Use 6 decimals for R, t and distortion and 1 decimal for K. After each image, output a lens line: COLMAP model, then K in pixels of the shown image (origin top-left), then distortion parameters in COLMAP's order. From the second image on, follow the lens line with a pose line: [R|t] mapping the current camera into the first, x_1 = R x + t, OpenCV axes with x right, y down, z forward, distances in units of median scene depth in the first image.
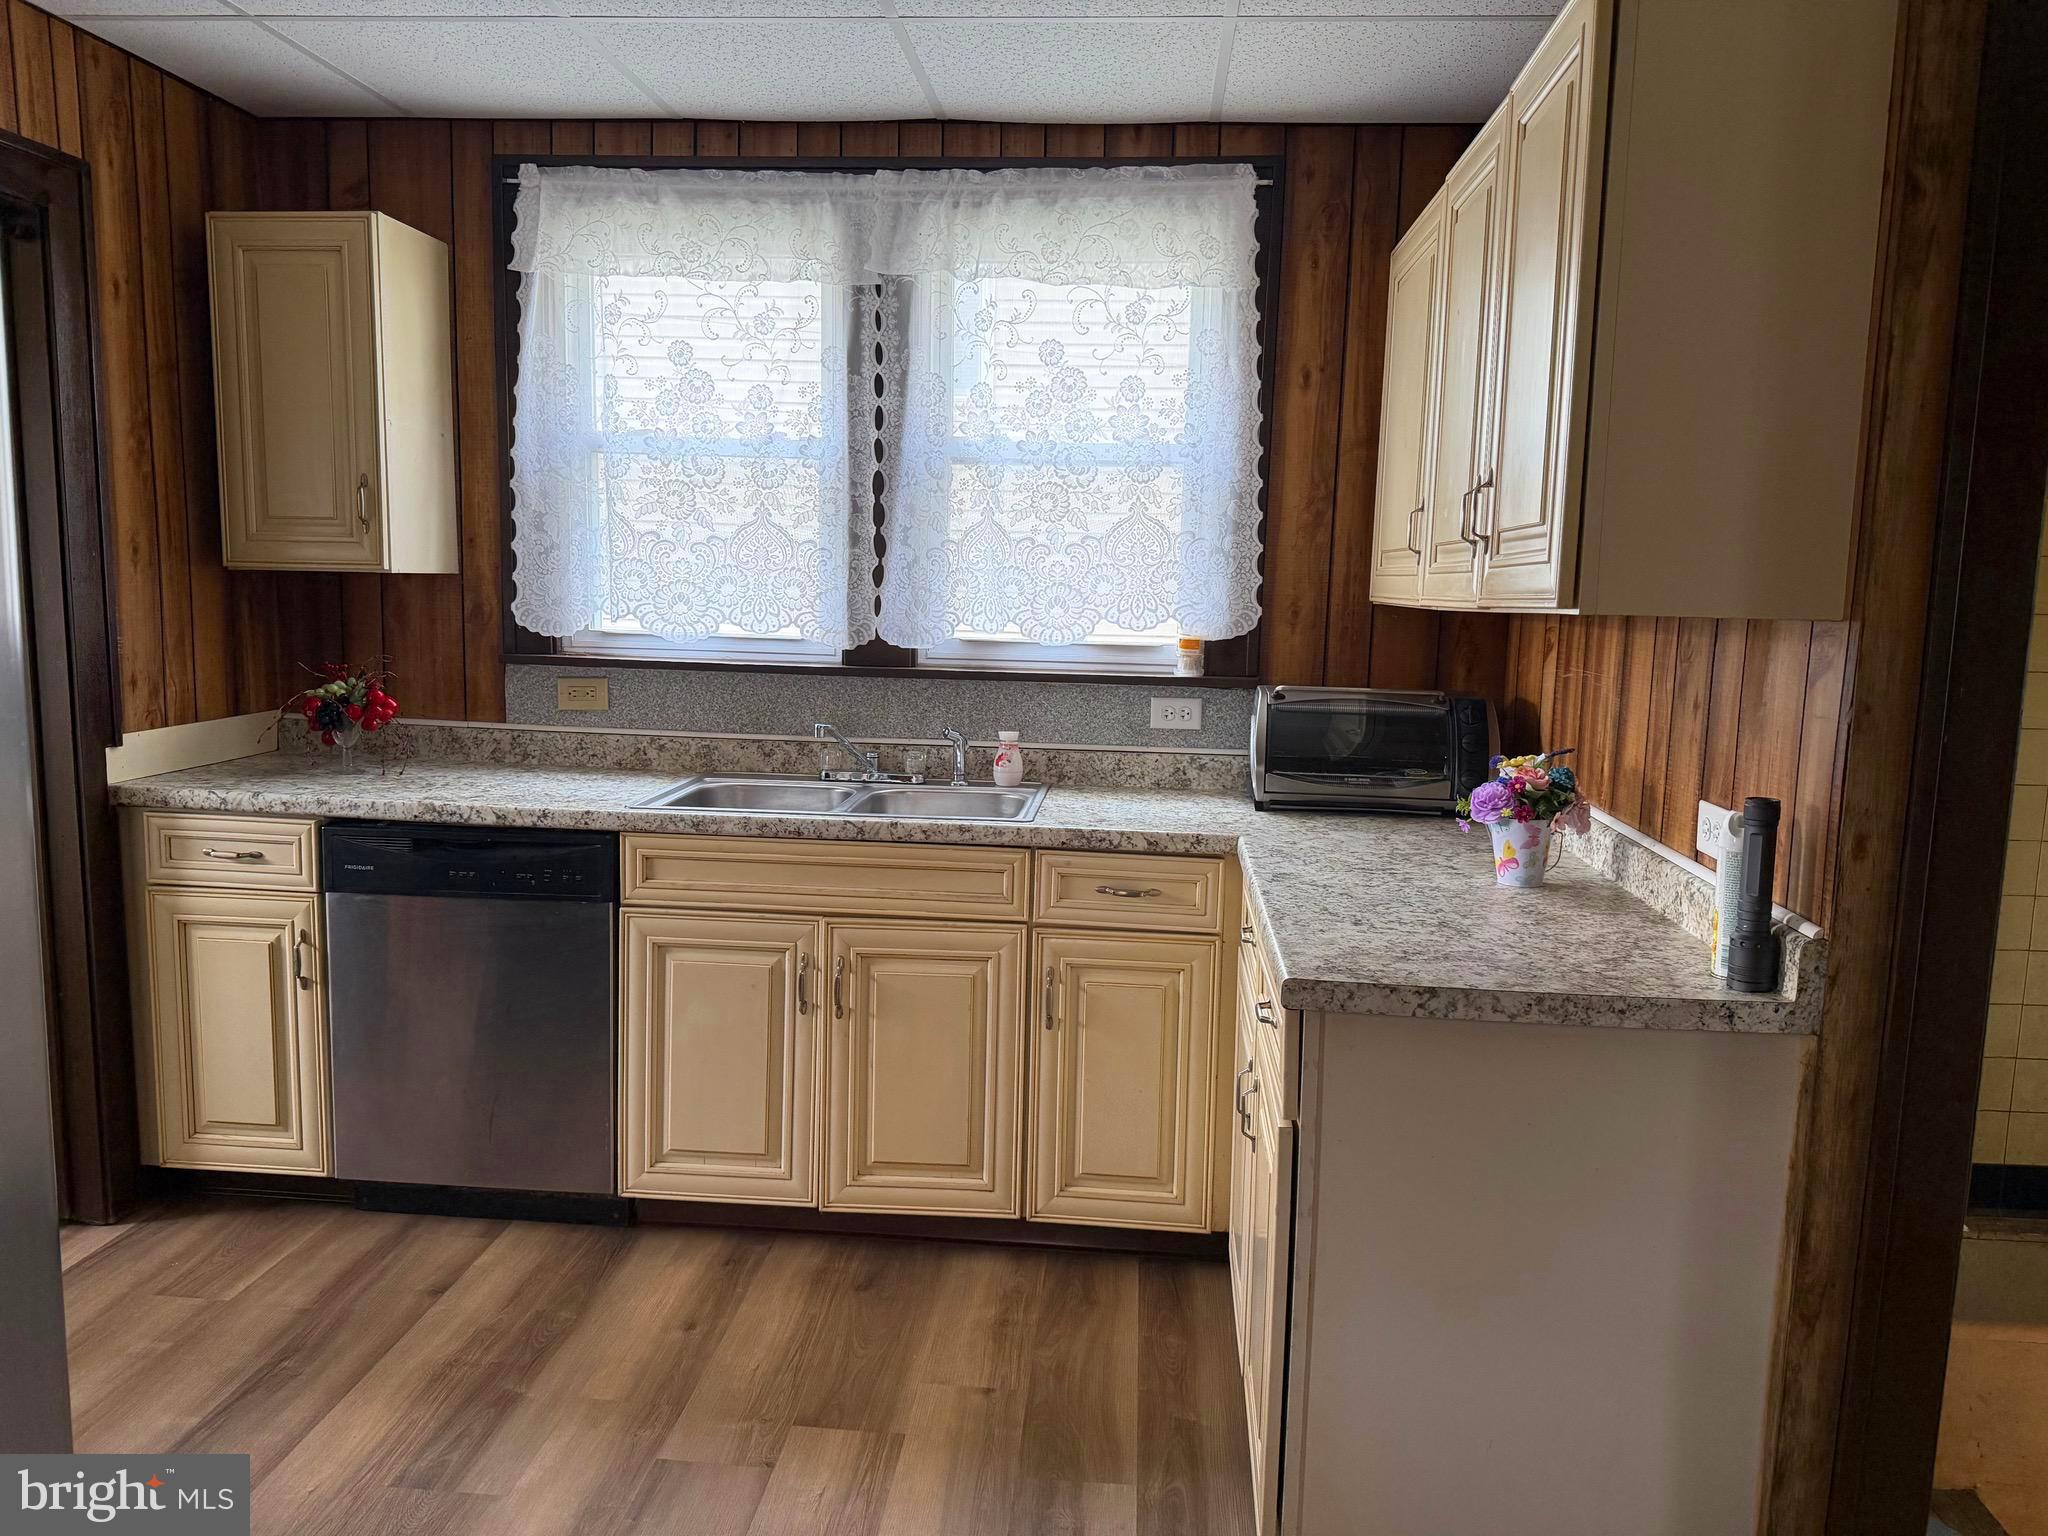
lens RADIAL K [[1438.7, 0, 1024.0], [0, 1438.7, 768.0], [0, 0, 1]] dist [0.114766, -0.142900]
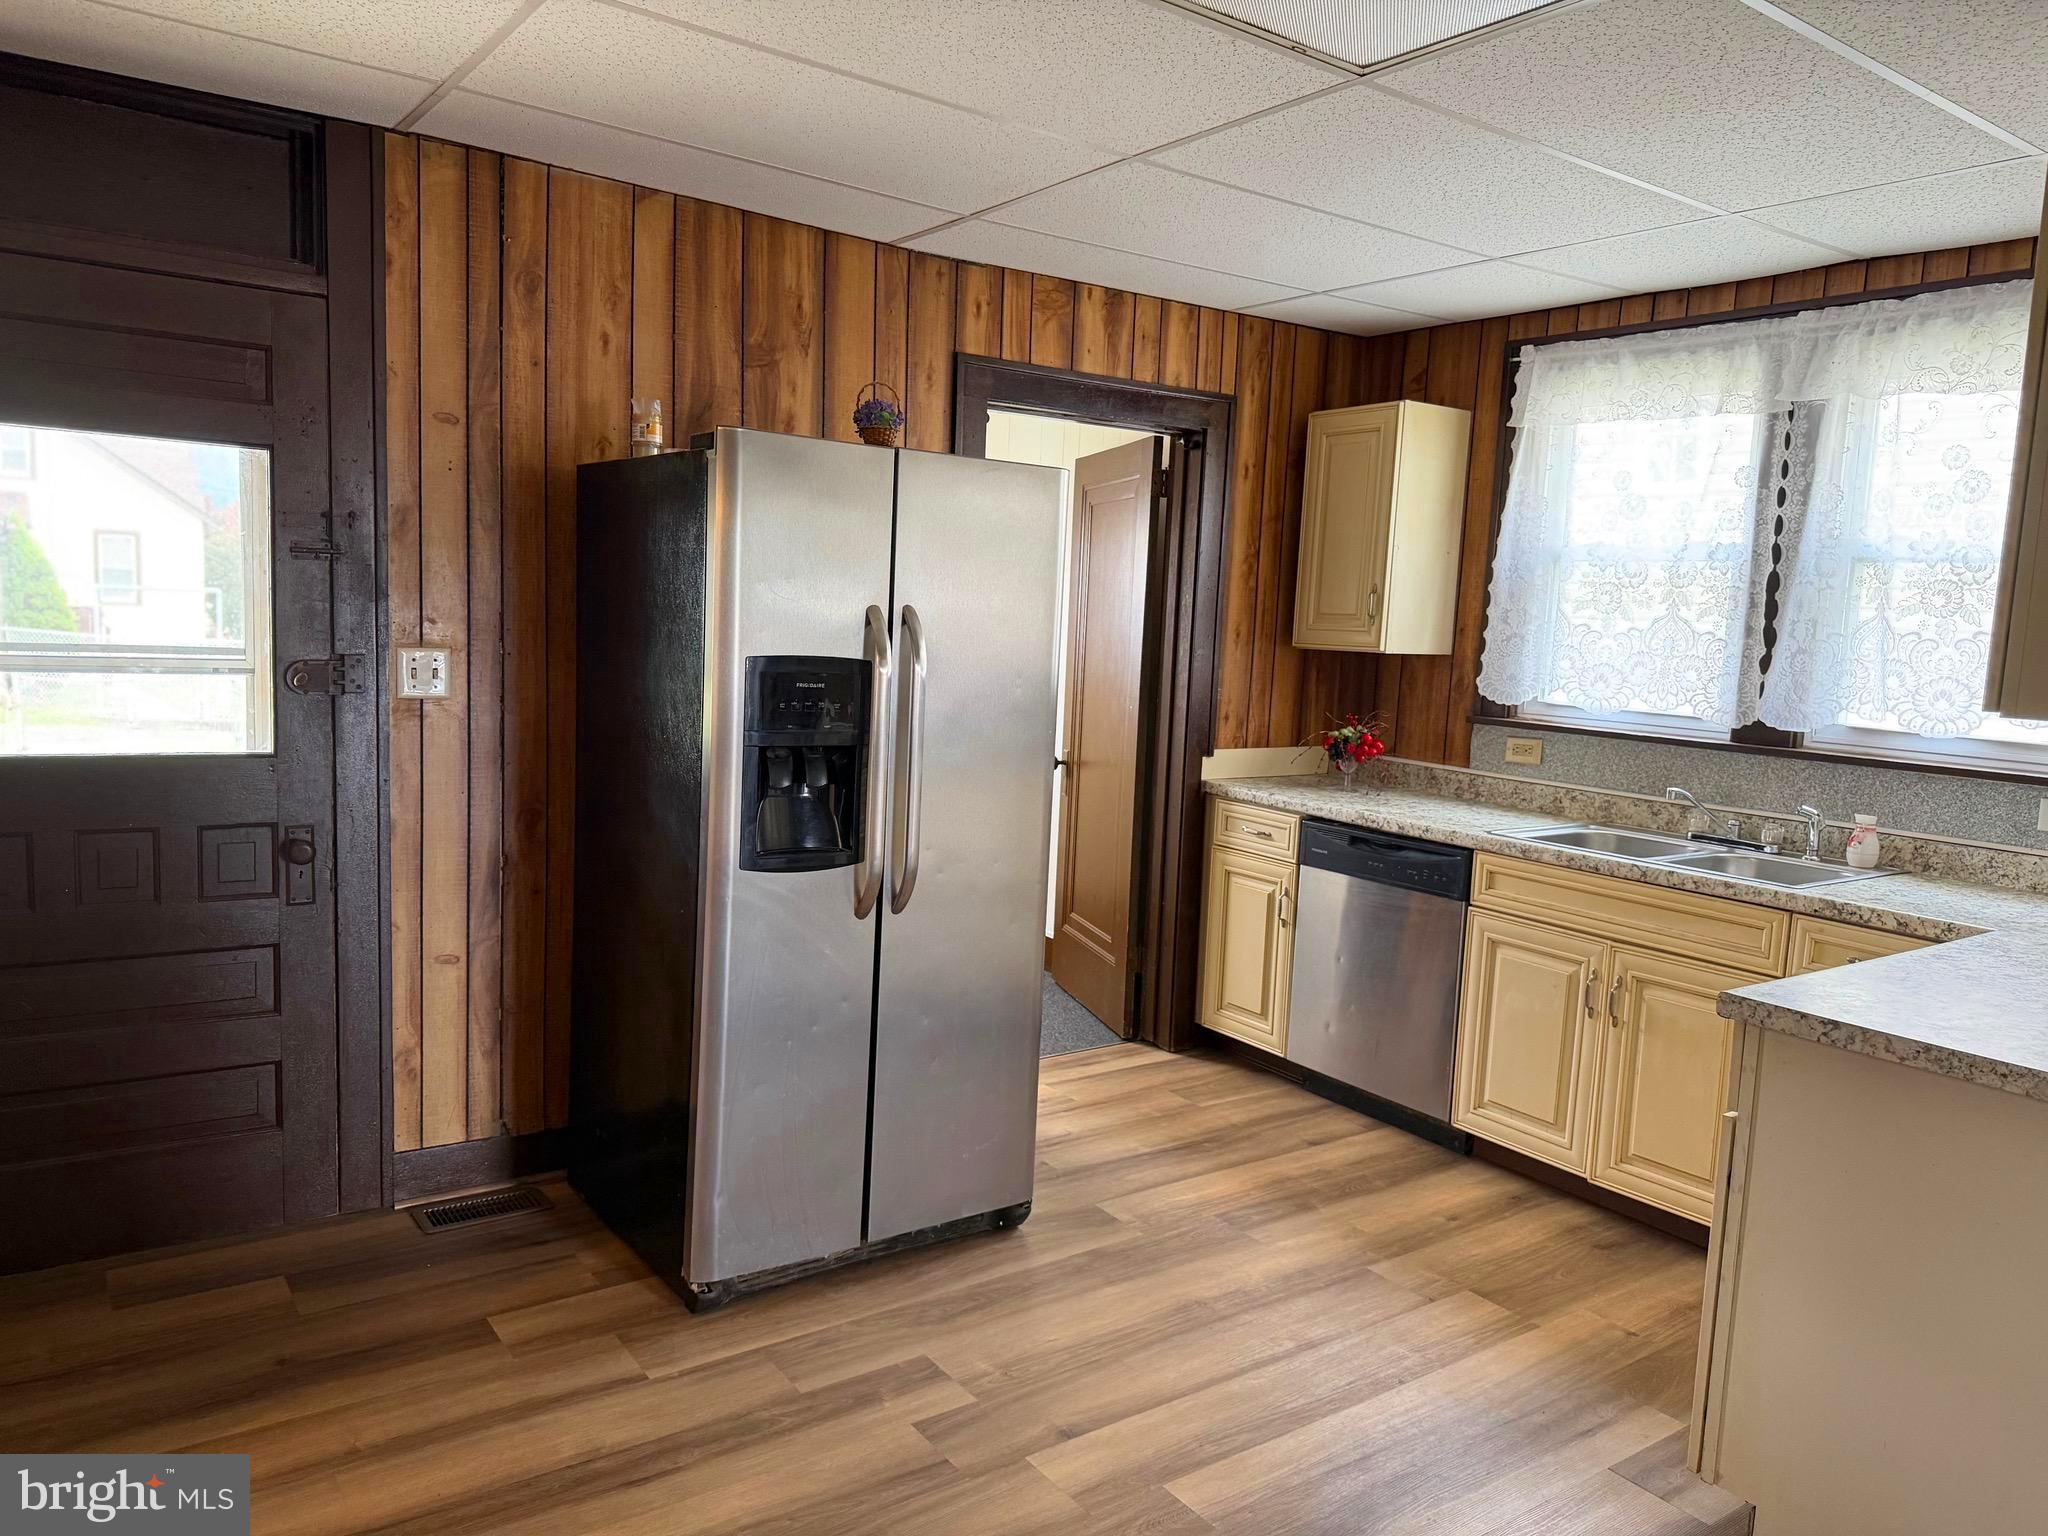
lens RADIAL K [[1462.2, 0, 1024.0], [0, 1462.2, 768.0], [0, 0, 1]] dist [0.096947, -0.130266]
pose [[0.649539, 0.088297, -0.755184, 0.419206], [-0.127093, 0.991868, 0.006657, 0.011737], [0.749631, 0.091655, 0.655479, -0.181012]]
